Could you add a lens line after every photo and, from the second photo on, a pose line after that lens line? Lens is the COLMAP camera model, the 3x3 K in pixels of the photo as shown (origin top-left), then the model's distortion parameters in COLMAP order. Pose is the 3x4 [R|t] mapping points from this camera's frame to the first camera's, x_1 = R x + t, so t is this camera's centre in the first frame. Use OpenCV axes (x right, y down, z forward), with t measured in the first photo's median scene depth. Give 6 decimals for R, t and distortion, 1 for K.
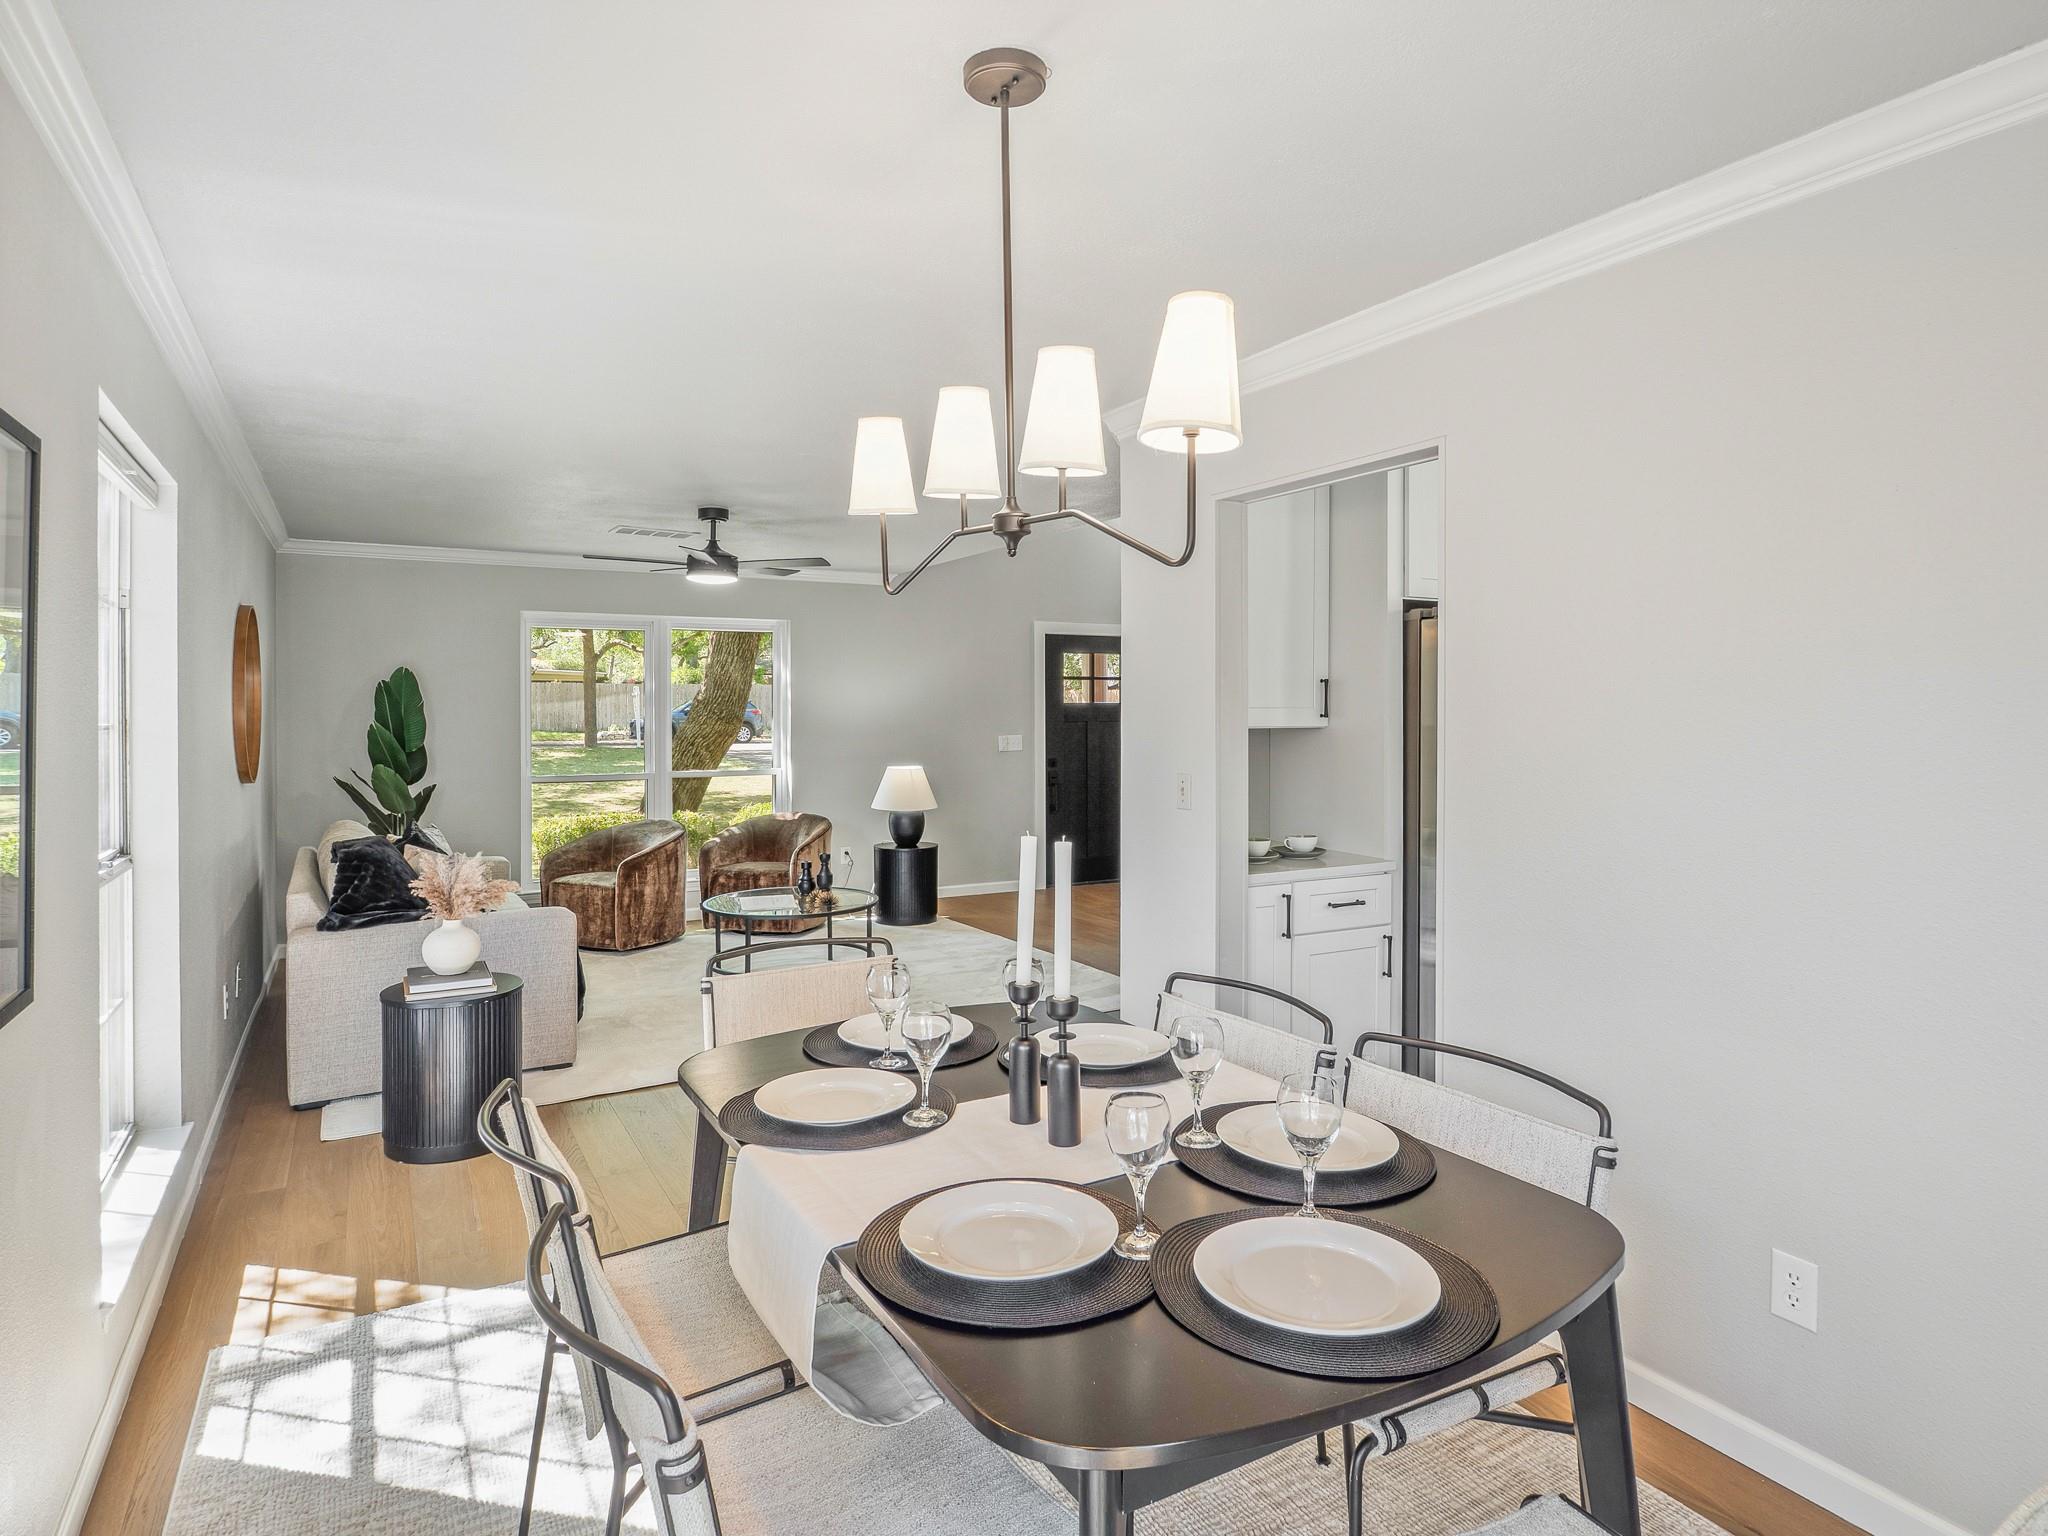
lens RADIAL K [[1190.0, 0, 1024.1], [0, 1190.0, 716.7], [0, 0, 1]] dist [-0.001226, -0.000248]
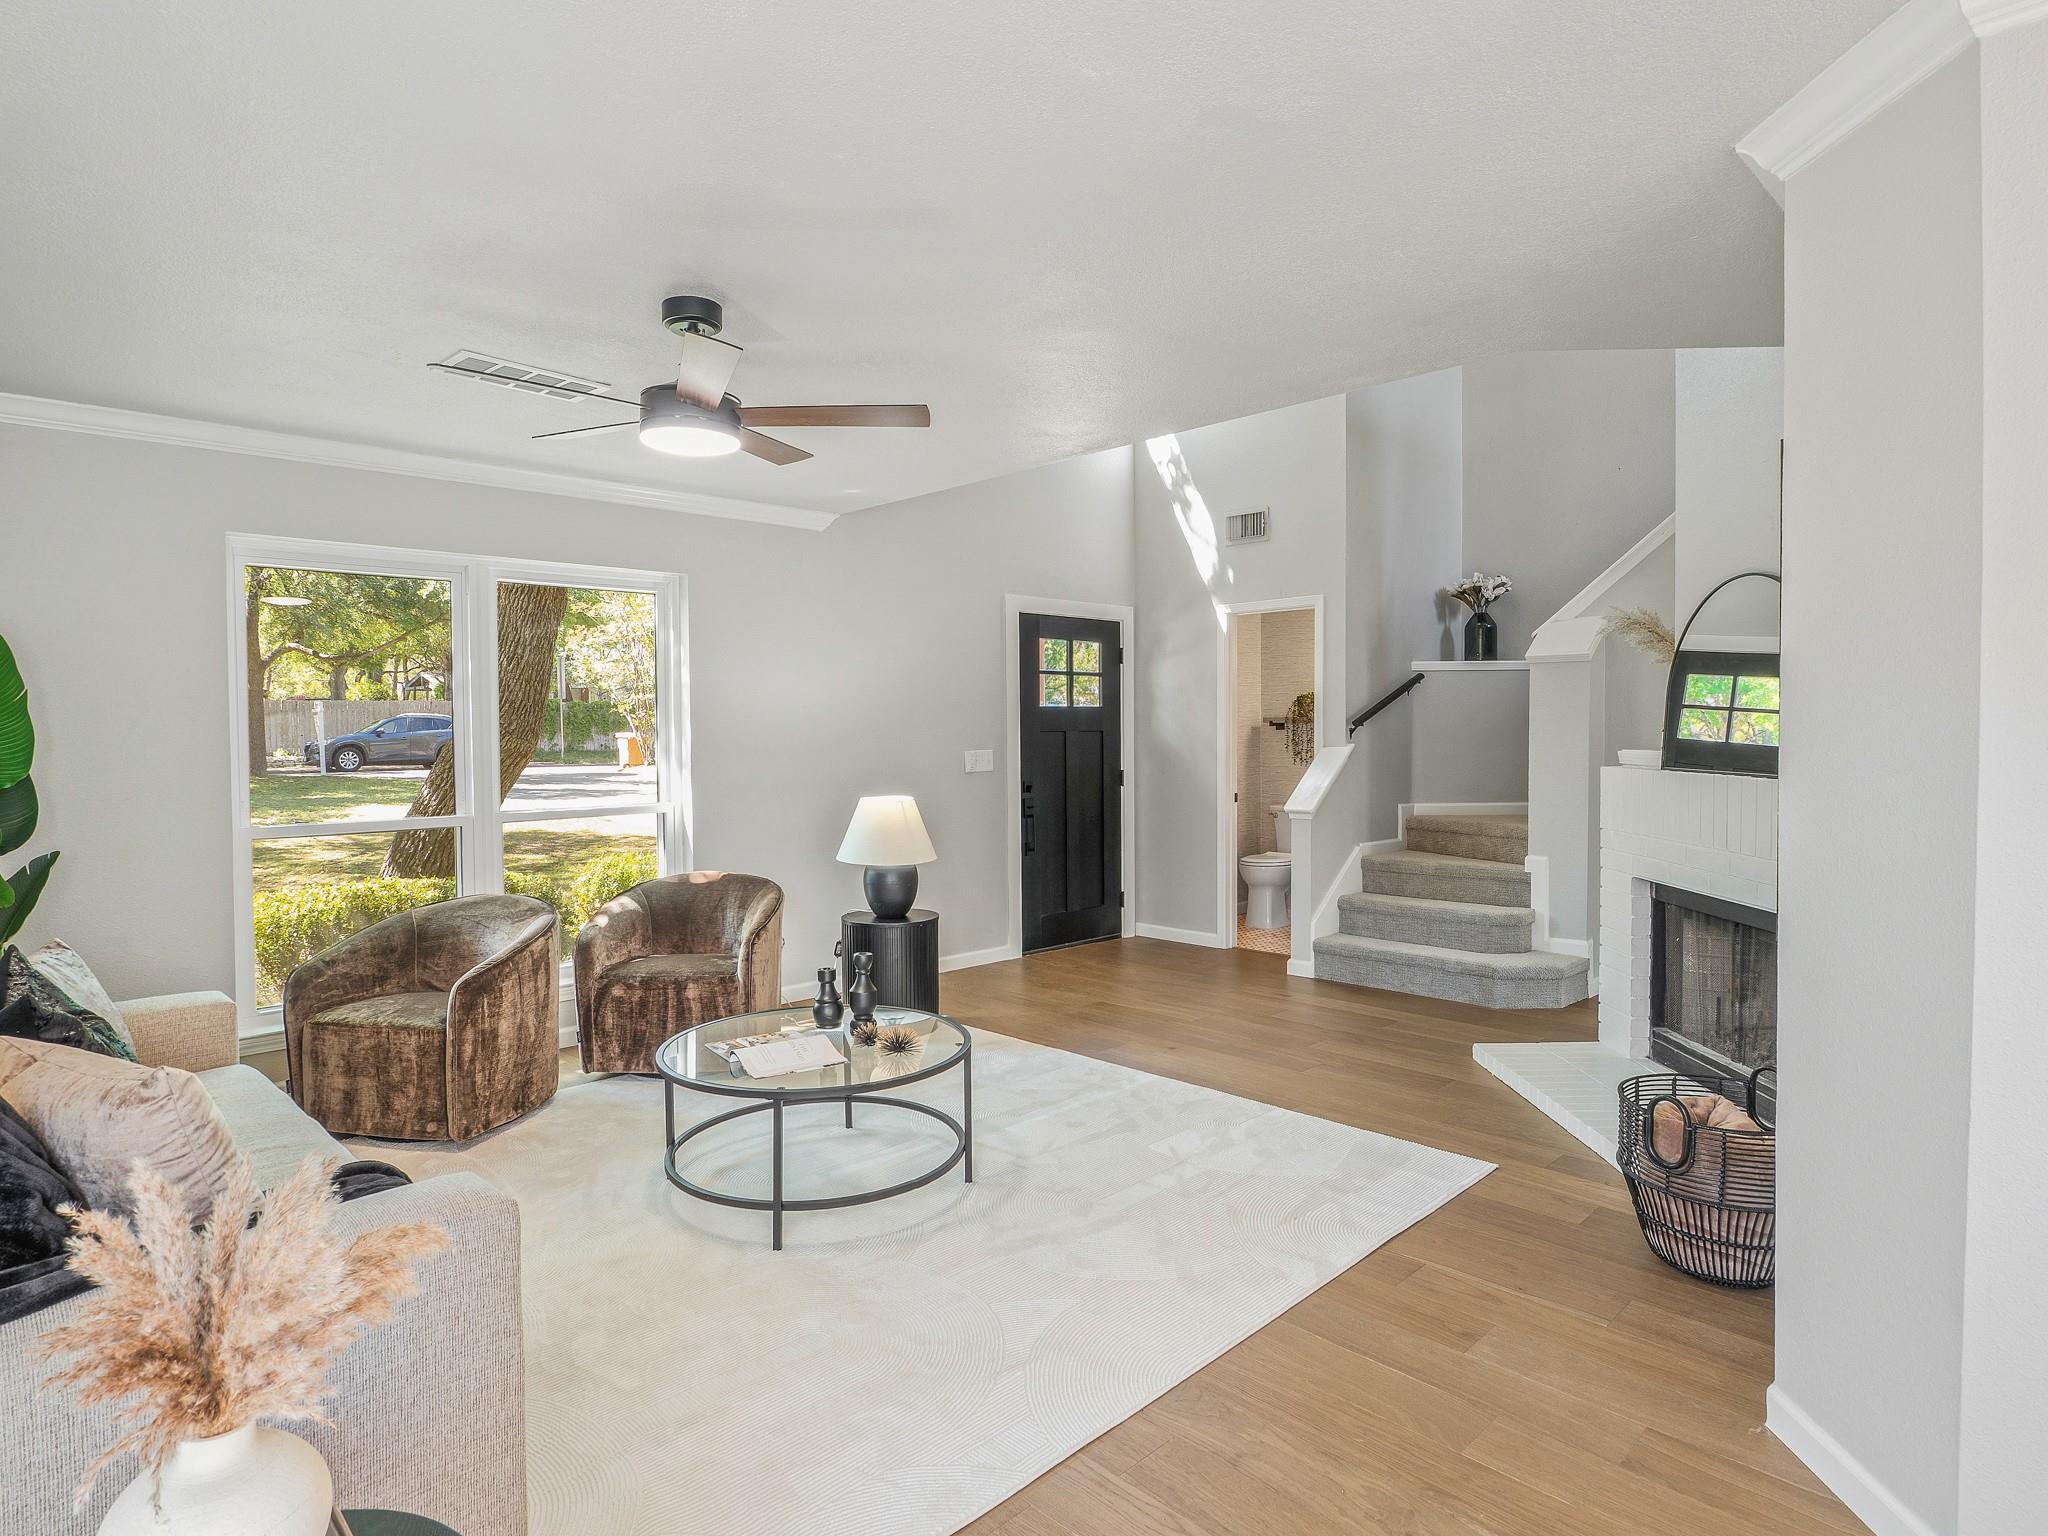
lens RADIAL K [[1138.7, 0, 1005.8], [0, 1138.7, 760.9], [0, 0, 1]] dist [-0.003187, -0.000690]
pose [[0.968250, -0.012037, 0.249695, -0.206499], [0.007165, 0.999766, 0.020414, 0.009924], [-0.249882, -0.017976, 0.968109, 0.396351]]
